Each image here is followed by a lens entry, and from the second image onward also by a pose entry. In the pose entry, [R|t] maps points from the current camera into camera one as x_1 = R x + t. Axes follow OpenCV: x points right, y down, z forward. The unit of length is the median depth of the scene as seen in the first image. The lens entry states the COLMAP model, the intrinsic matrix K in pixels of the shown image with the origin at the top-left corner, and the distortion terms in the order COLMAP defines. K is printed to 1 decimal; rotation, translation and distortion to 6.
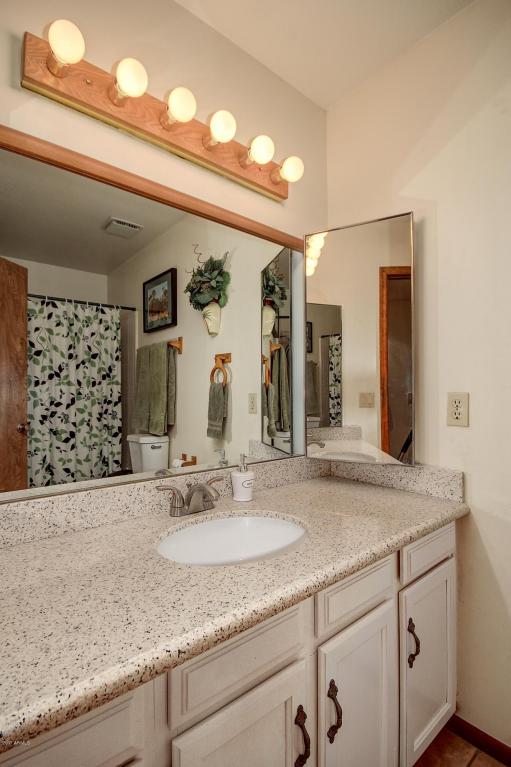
lens RADIAL K [[364.6, 0, 254.7], [0, 364.6, 385.1], [0, 0, 1]] dist [-0.003425, -0.003844]
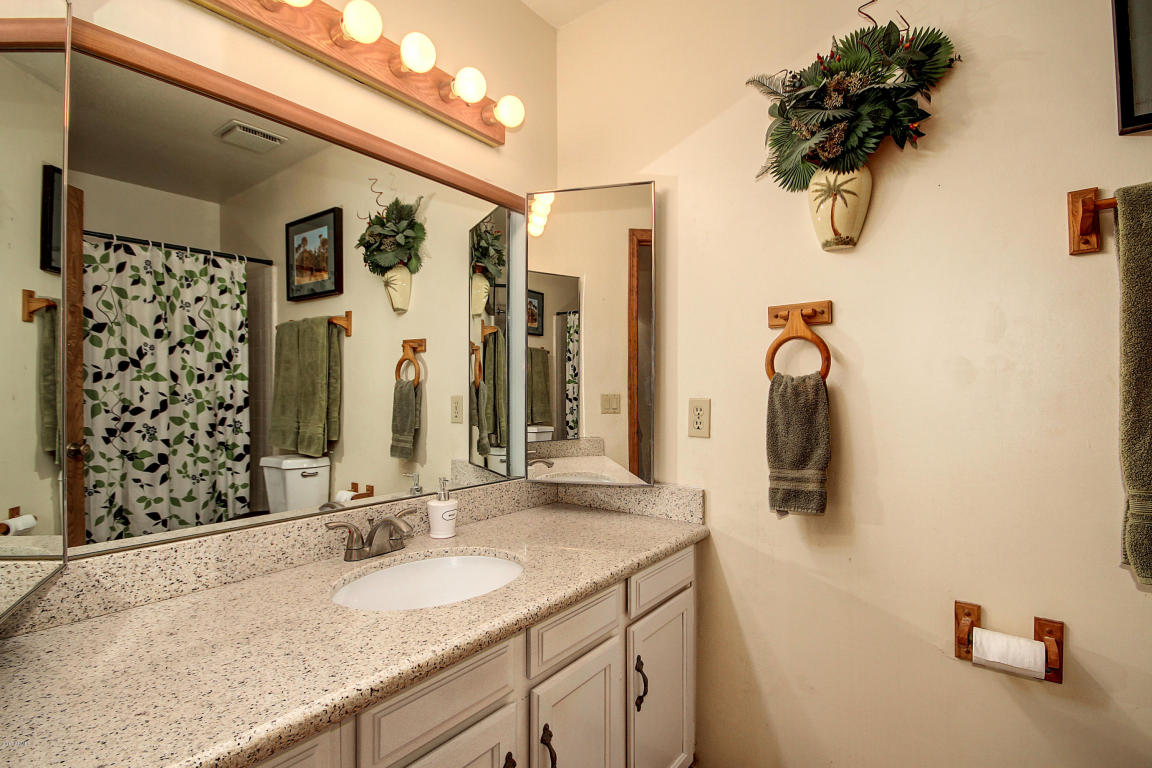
lens RADIAL K [[547.6, 0, 581.2], [0, 547.6, 386.5], [0, 0, 1]] dist [-0.003425, -0.003844]
pose [[0.976843, 0.003452, 0.213927, 0.002945], [-0.007104, 0.999842, 0.016303, -0.015555], [-0.213837, -0.017445, 0.976714, -0.122304]]
